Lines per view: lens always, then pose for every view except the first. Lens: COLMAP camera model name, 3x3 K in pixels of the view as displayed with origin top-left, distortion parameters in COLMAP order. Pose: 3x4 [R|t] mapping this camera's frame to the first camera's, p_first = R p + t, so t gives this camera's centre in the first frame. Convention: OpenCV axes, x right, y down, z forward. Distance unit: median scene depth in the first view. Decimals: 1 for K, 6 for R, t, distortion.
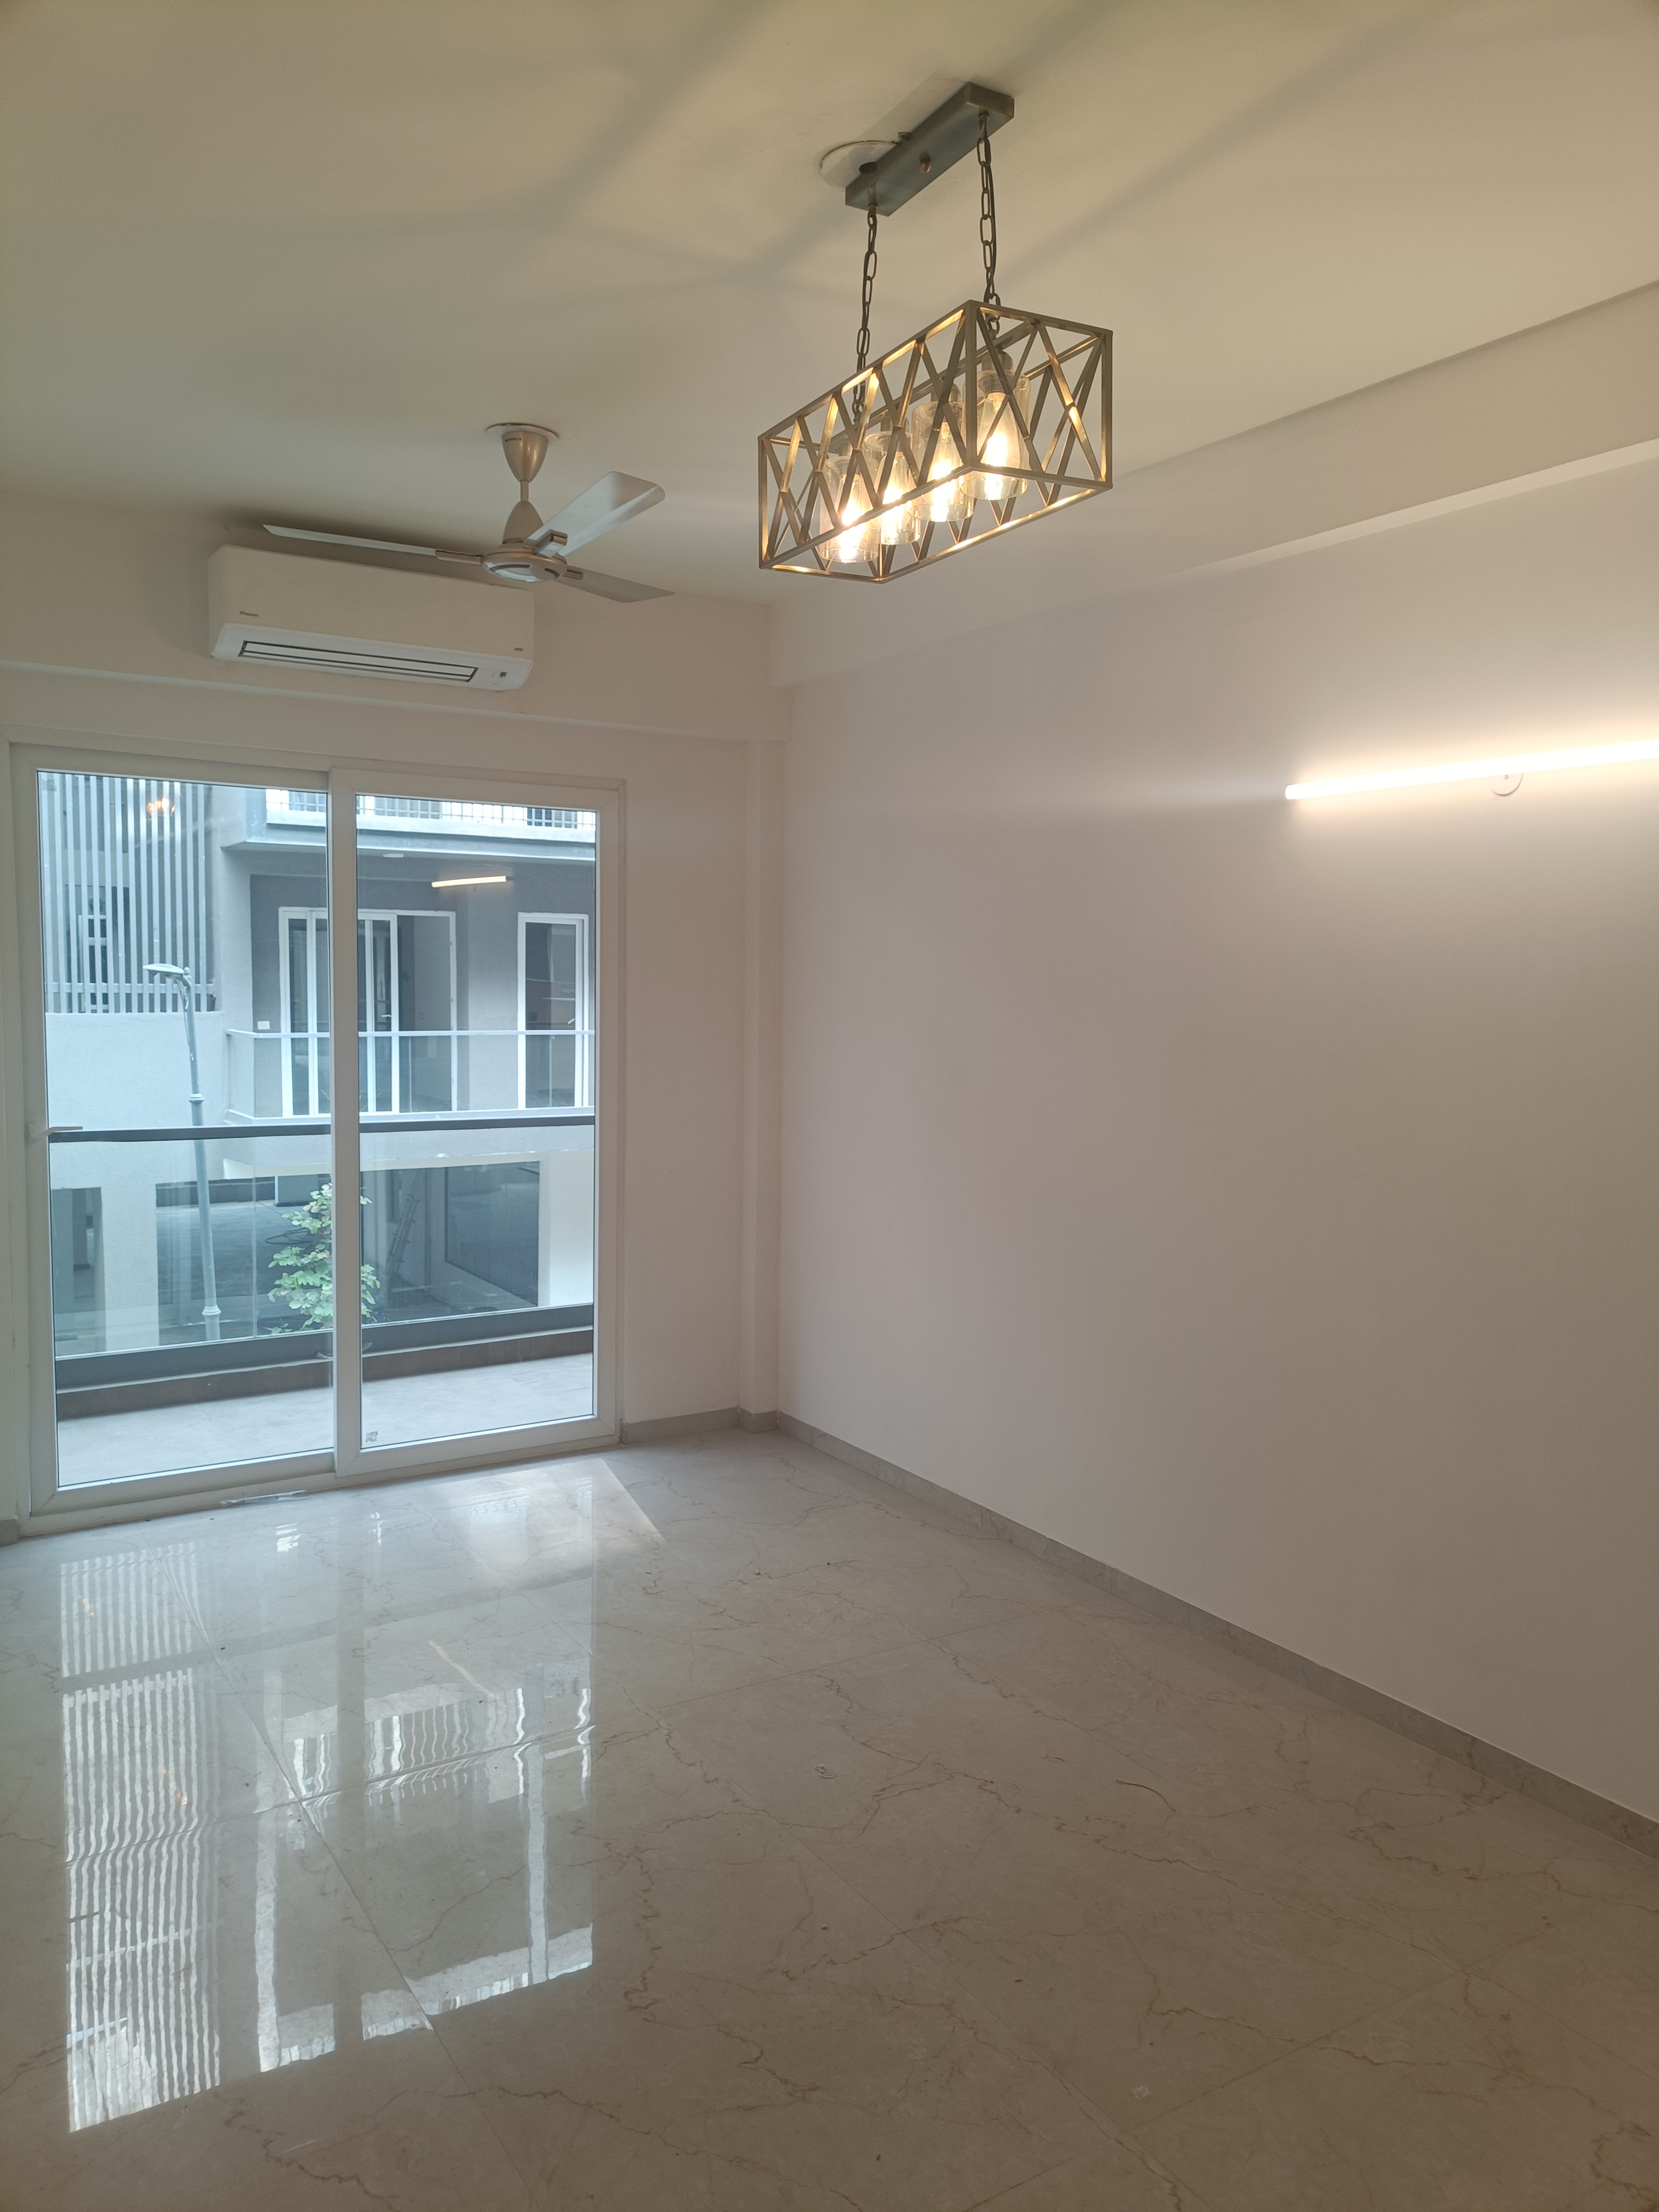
lens RADIAL K [[1627.5, 0, 834.5], [0, 1627.5, 1096.6], [0, 0, 1]] dist [0.029552, -0.005322]
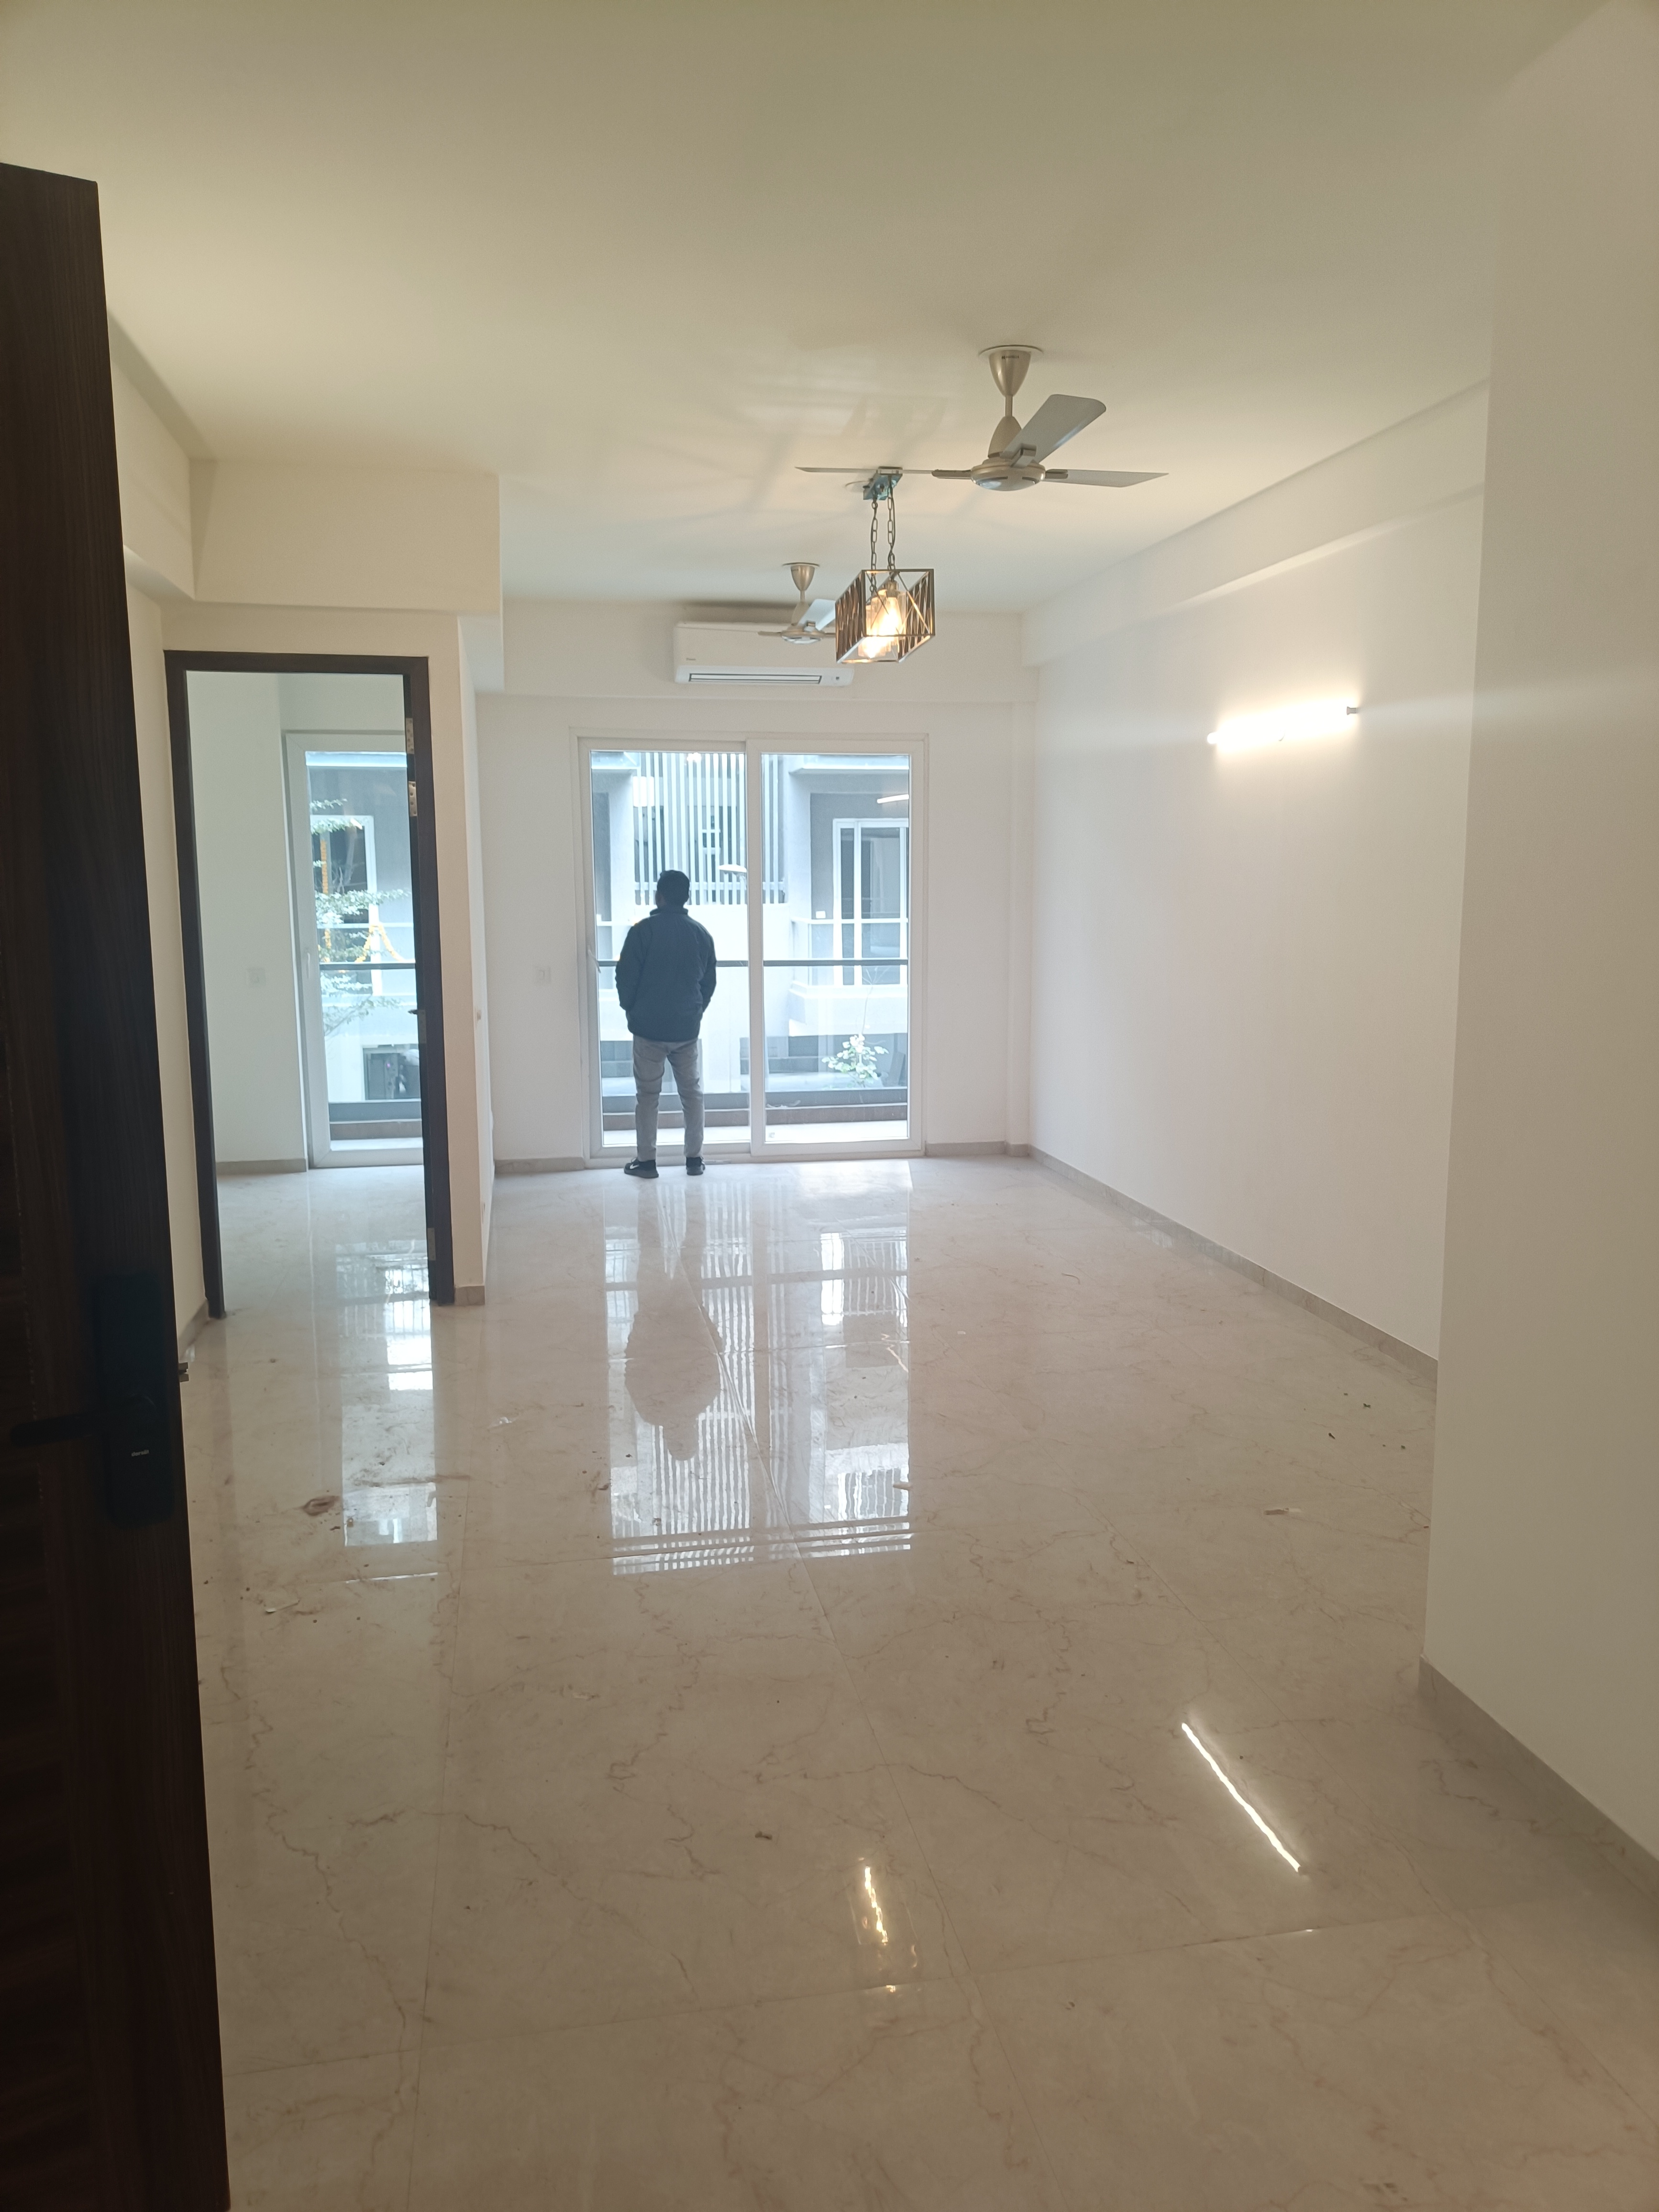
lens RADIAL K [[1627.5, 0, 829.7], [0, 1627.5, 1111.3], [0, 0, 1]] dist [0.029552, -0.005322]
pose [[0.930200, 0.035598, -0.365323, 0.164599], [-0.010690, 0.997491, 0.069979, 0.026828], [0.366897, -0.061189, 0.928247, -0.230647]]
